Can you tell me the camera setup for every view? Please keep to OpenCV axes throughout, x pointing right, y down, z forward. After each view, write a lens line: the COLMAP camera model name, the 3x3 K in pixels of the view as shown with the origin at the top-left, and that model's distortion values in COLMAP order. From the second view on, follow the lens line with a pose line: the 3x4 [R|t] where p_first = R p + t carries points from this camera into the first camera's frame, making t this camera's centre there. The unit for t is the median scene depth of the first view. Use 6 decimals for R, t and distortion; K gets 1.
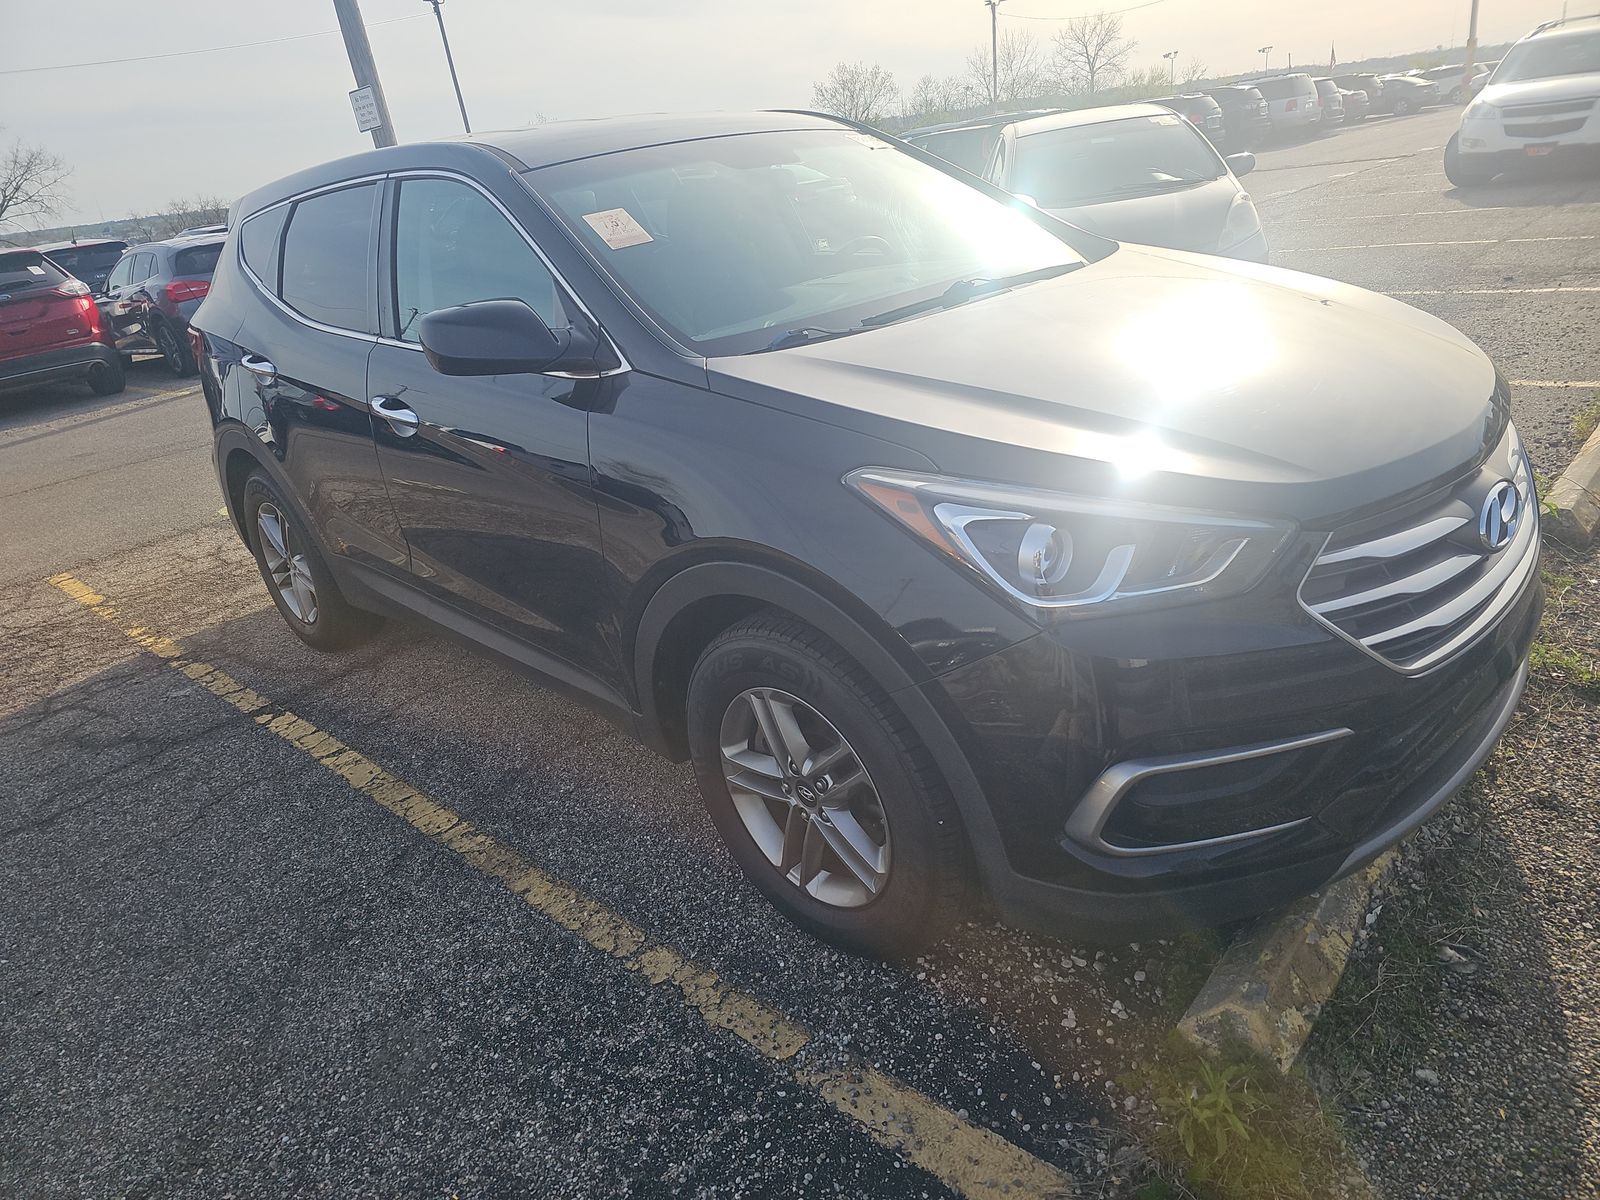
lens RADIAL K [[1104.9, 0, 800.5], [0, 1104.9, 600.2], [0, 0, 1]] dist [0.019955, -0.026236]
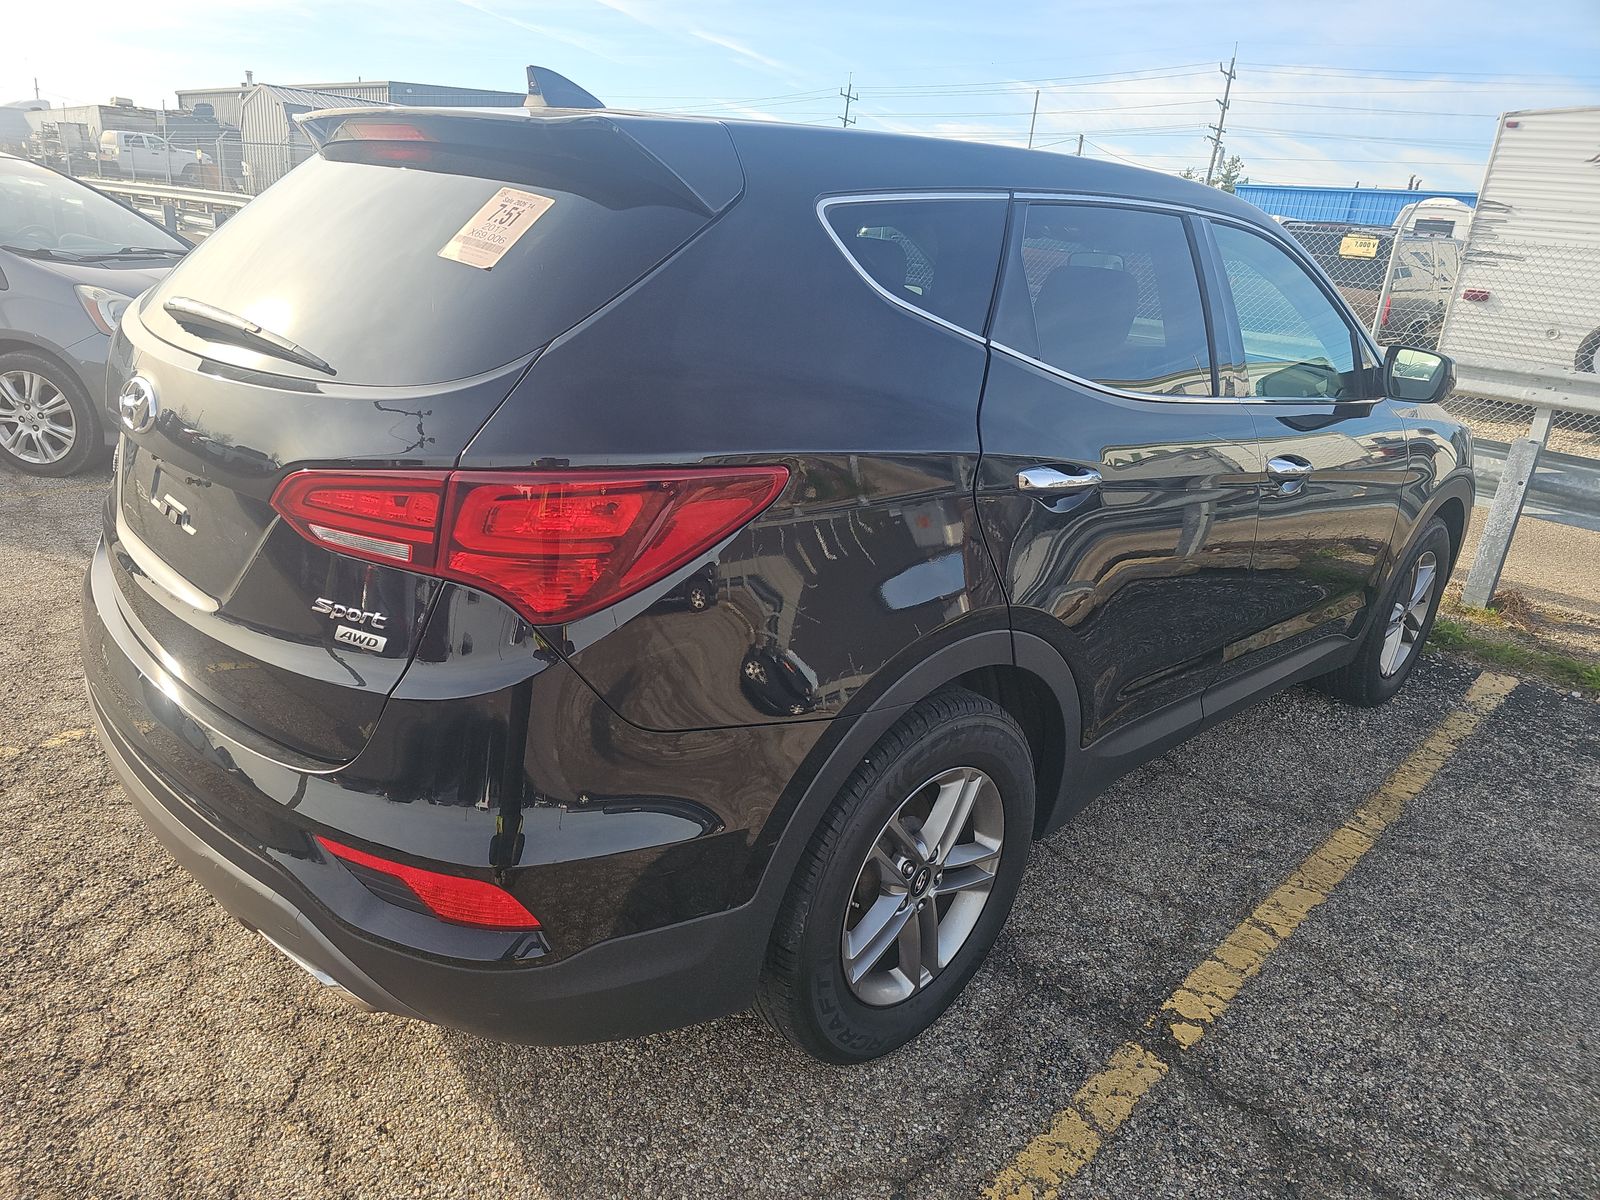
lens RADIAL K [[1104.9, 0, 805.8], [0, 1104.9, 589.2], [0, 0, 1]] dist [0.019955, -0.026236]
pose [[-0.049719, -0.299892, 0.952677, -1.028207], [0.174164, 0.936639, 0.303933, -0.372457], [-0.983461, 0.181033, 0.005662, 1.194456]]
